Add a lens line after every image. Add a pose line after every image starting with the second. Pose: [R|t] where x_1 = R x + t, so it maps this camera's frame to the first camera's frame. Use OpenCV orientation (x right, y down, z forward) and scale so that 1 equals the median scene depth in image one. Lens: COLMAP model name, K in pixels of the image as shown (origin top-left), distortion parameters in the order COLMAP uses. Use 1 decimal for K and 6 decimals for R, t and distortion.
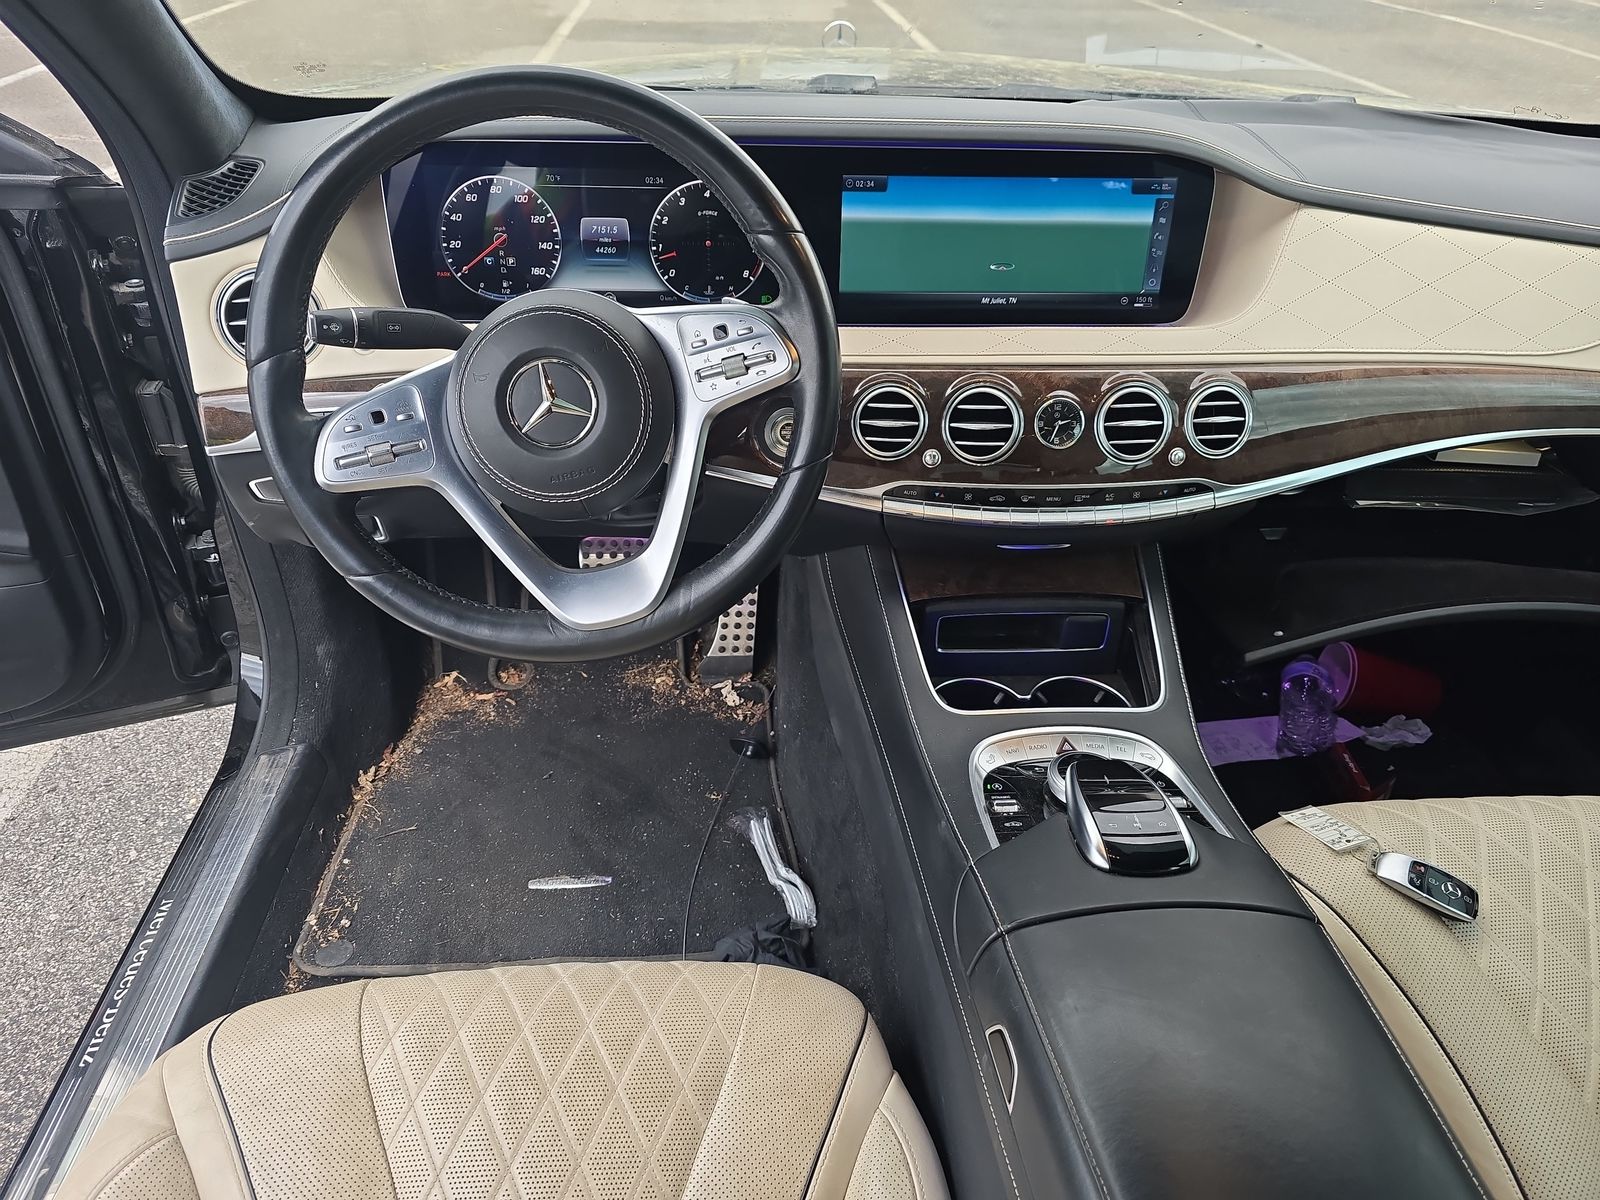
lens RADIAL K [[1062.1, 0, 795.1], [0, 1062.1, 570.4], [0, 0, 1]] dist [0.045463, -0.059182]
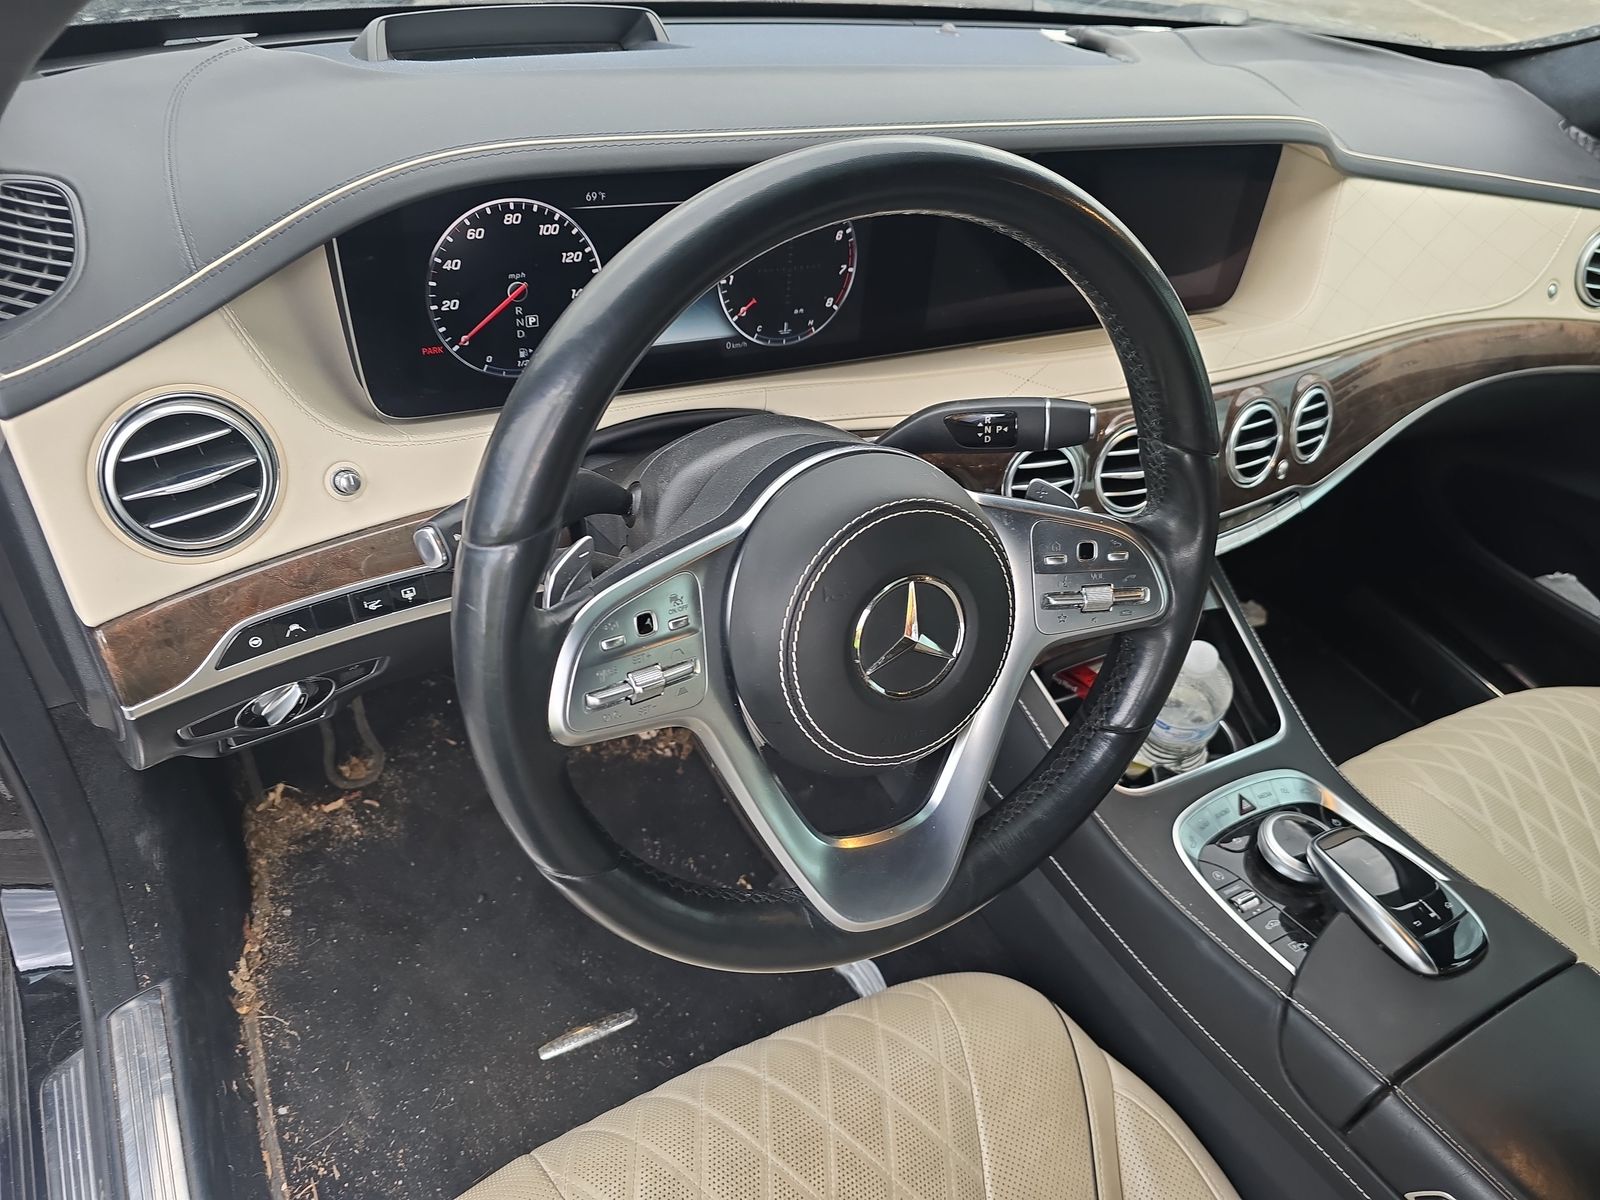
lens RADIAL K [[1062.1, 0, 795.1], [0, 1062.1, 570.4], [0, 0, 1]] dist [0.045463, -0.059182]
pose [[0.905096, -0.184837, 0.382932, -0.403288], [0.117822, 0.974333, 0.191818, -0.245711], [-0.408558, -0.128496, 0.903642, 0.303832]]
